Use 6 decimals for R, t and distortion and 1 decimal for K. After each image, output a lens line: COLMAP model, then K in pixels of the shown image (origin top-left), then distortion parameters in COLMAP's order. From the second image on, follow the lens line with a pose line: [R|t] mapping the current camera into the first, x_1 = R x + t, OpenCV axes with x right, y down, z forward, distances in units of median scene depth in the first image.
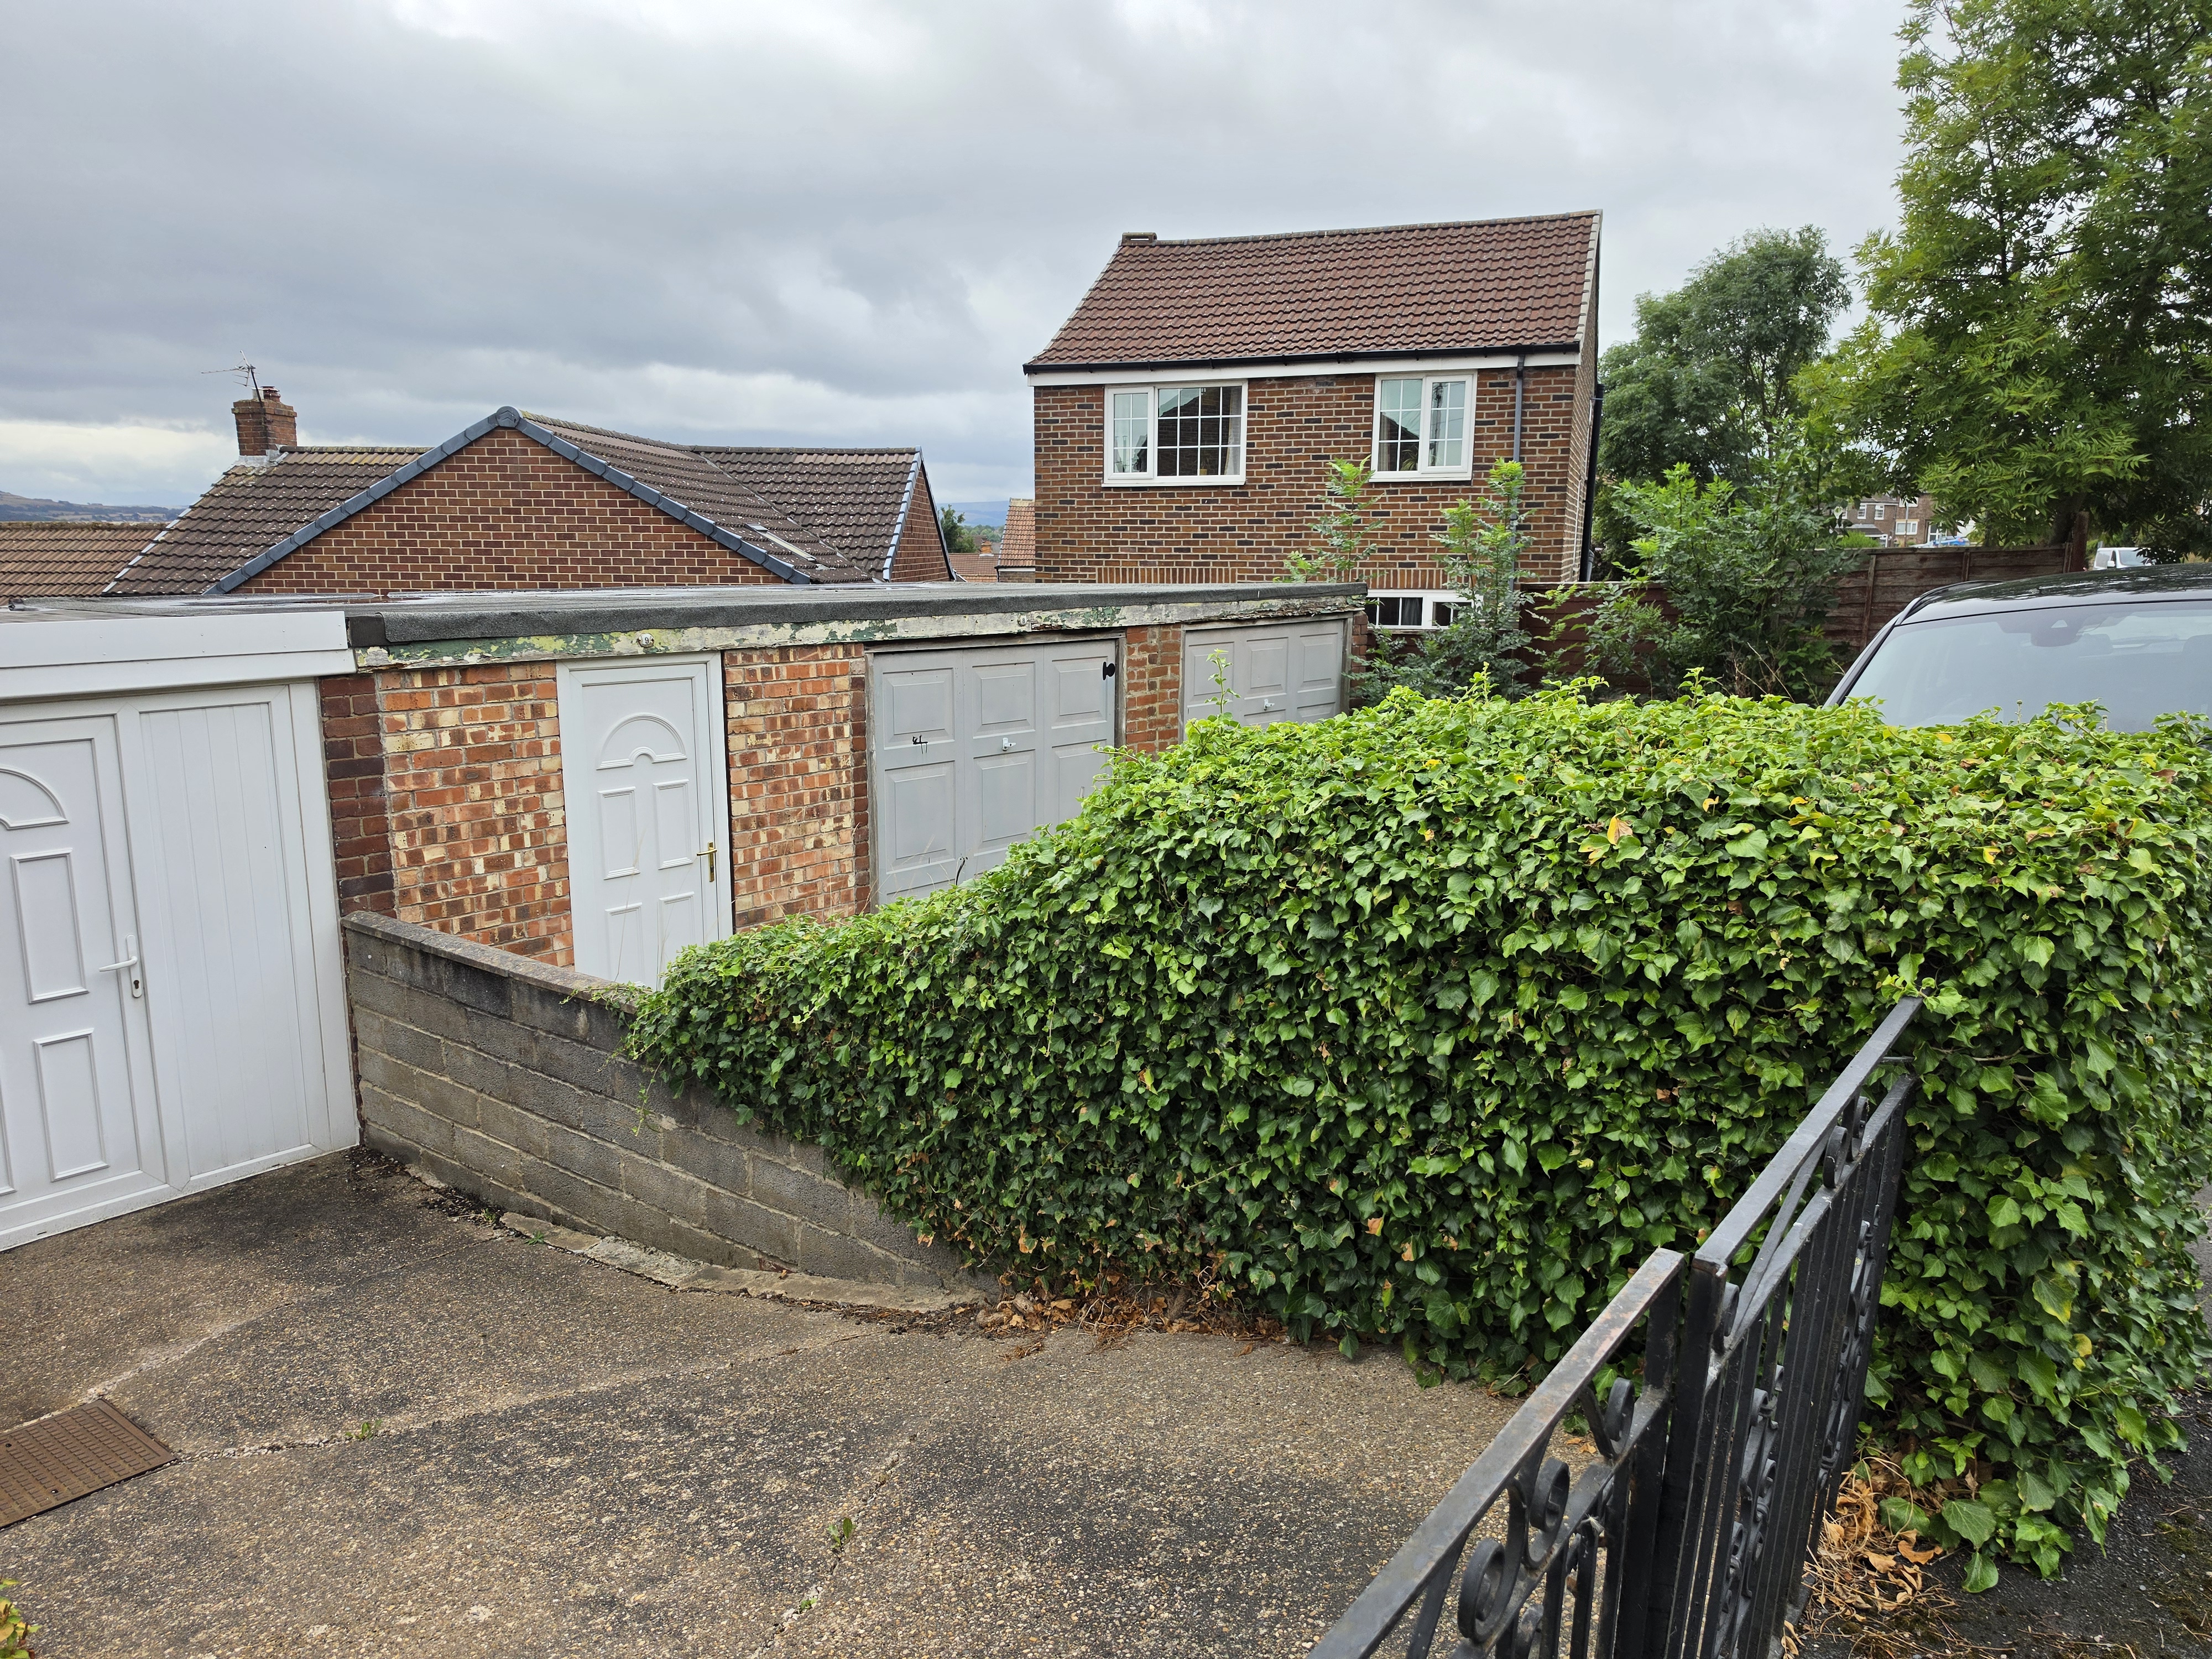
lens RADIAL K [[1528.4, 0, 1106.0], [0, 1528.4, 829.5], [0, 0, 1]] dist [0.111789, -0.191807]
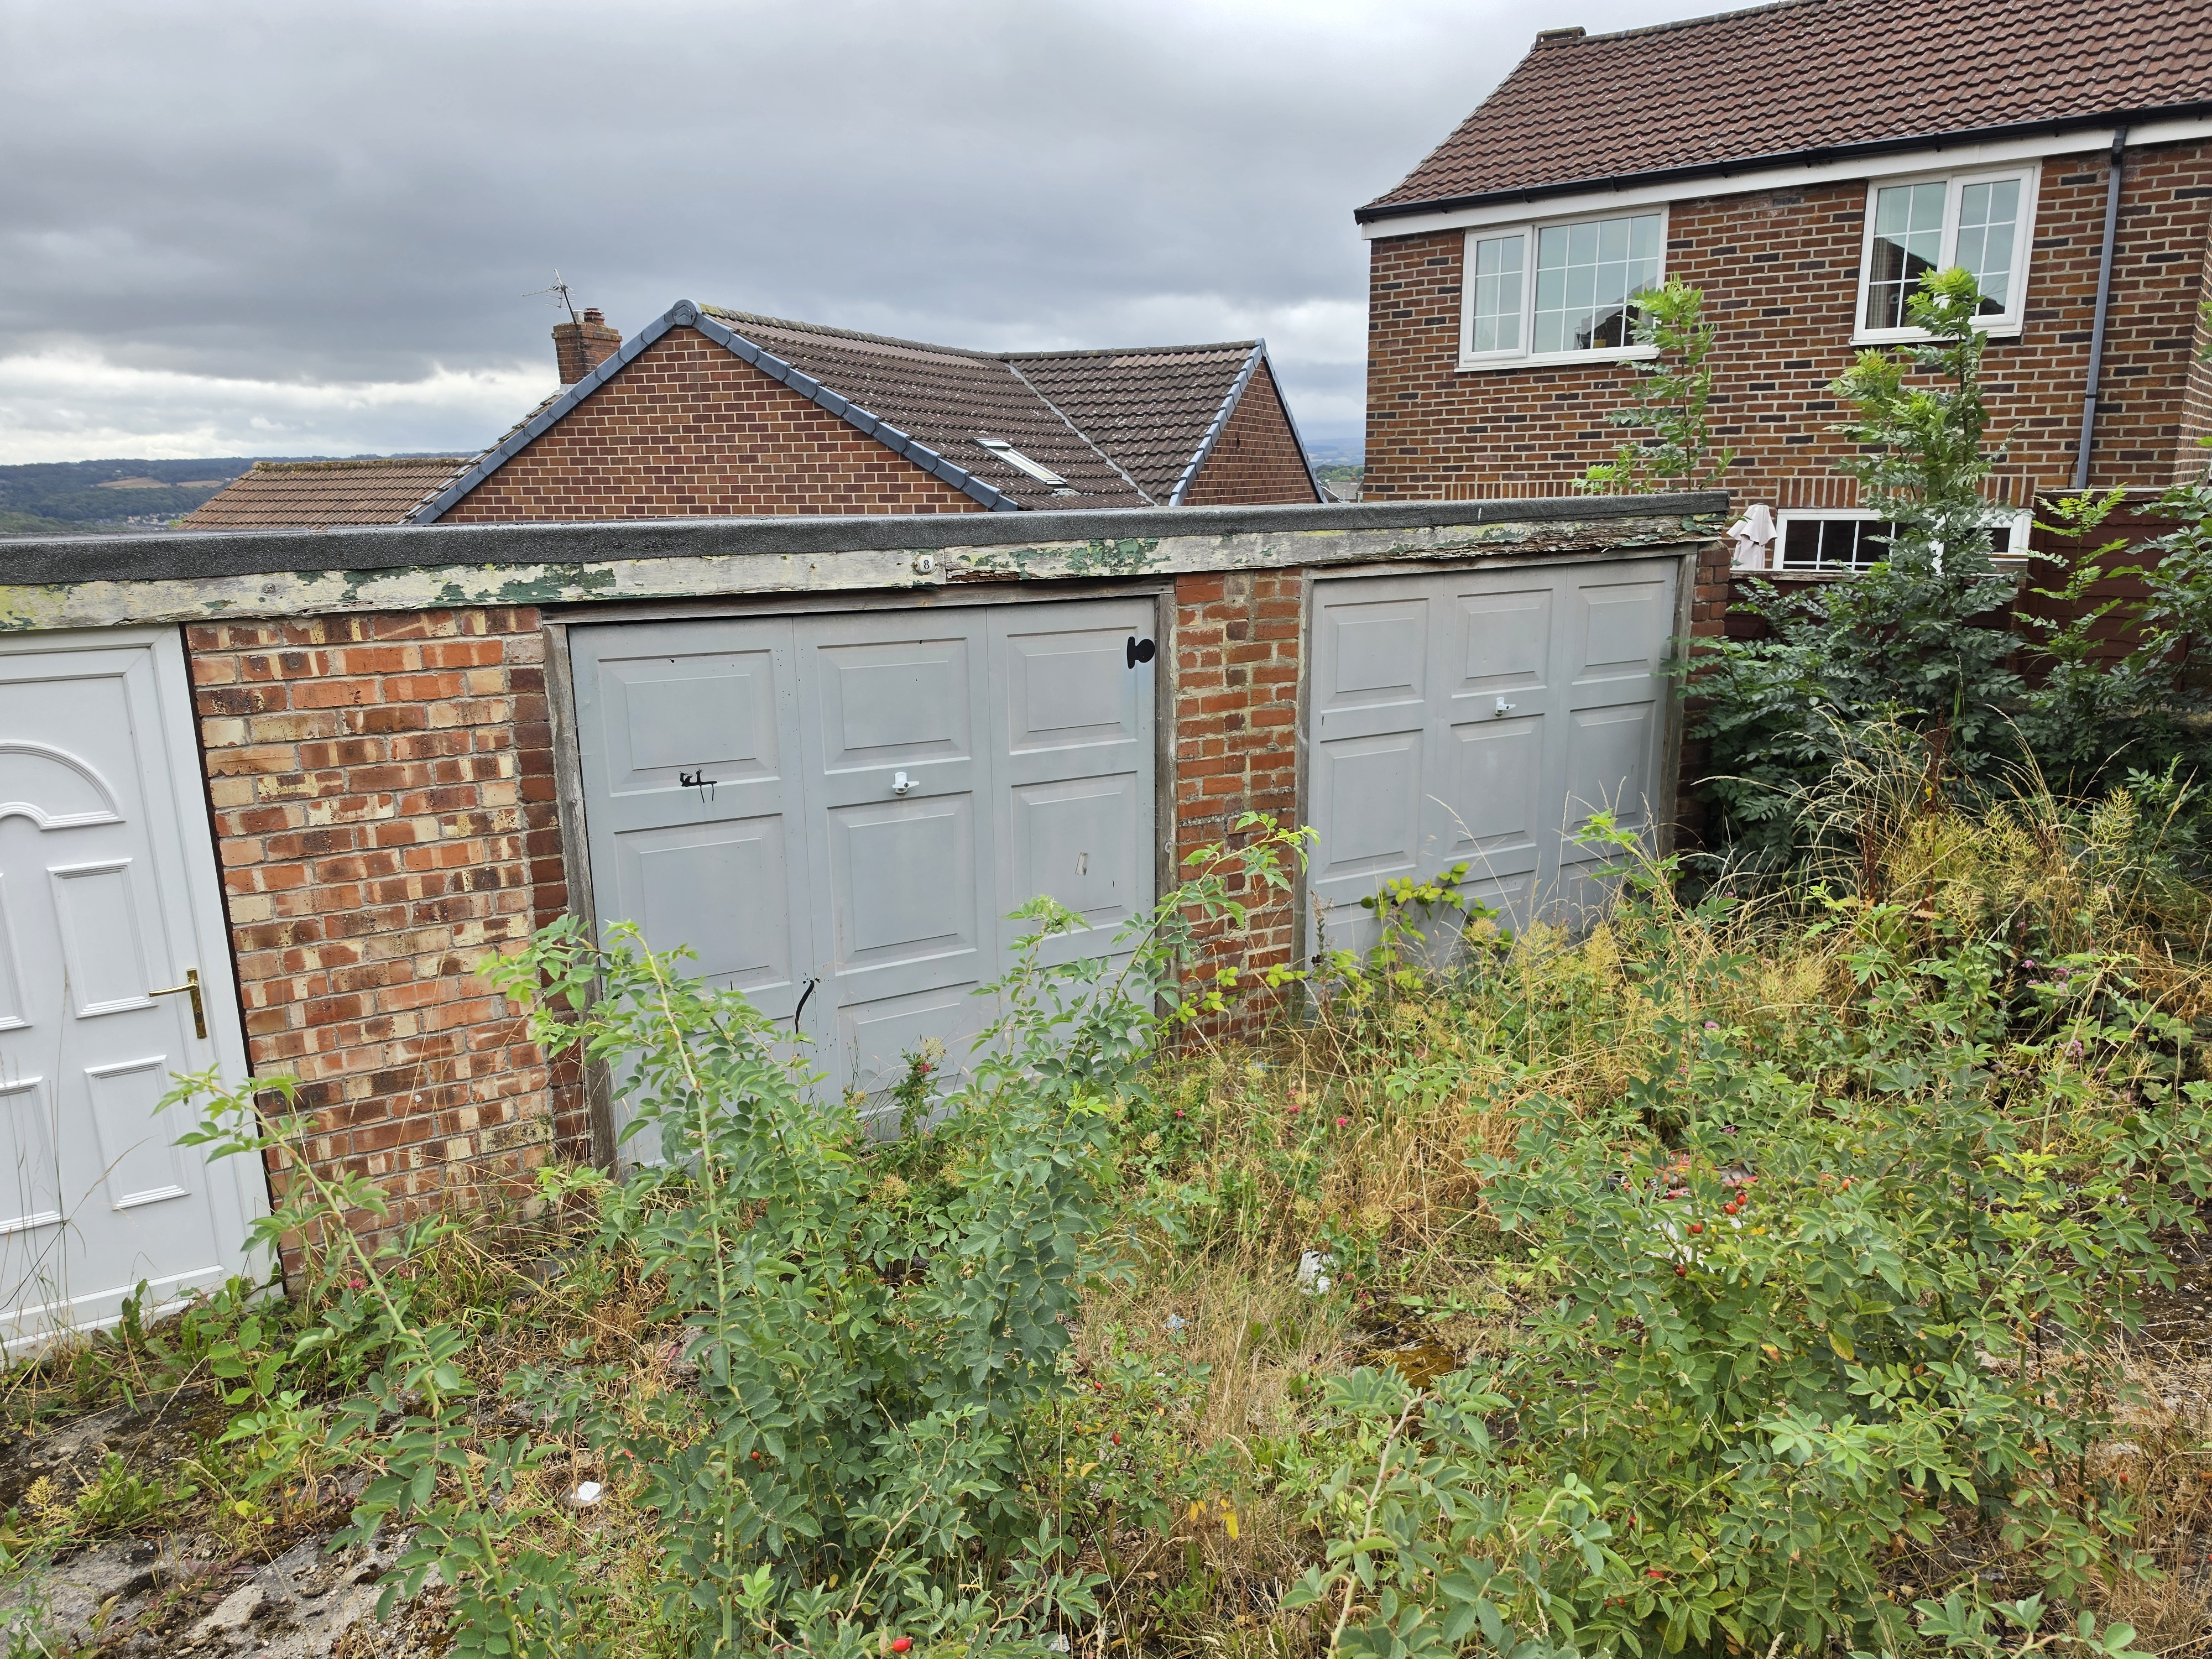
lens RADIAL K [[1524.0, 0, 1096.0], [0, 1524.0, 853.2], [0, 0, 1]] dist [0.126263, -0.220579]
pose [[0.940770, 0.061504, -0.333422, 0.223494], [-0.042800, 0.997085, 0.063162, -0.079189], [0.336335, -0.045150, 0.940660, 0.559859]]
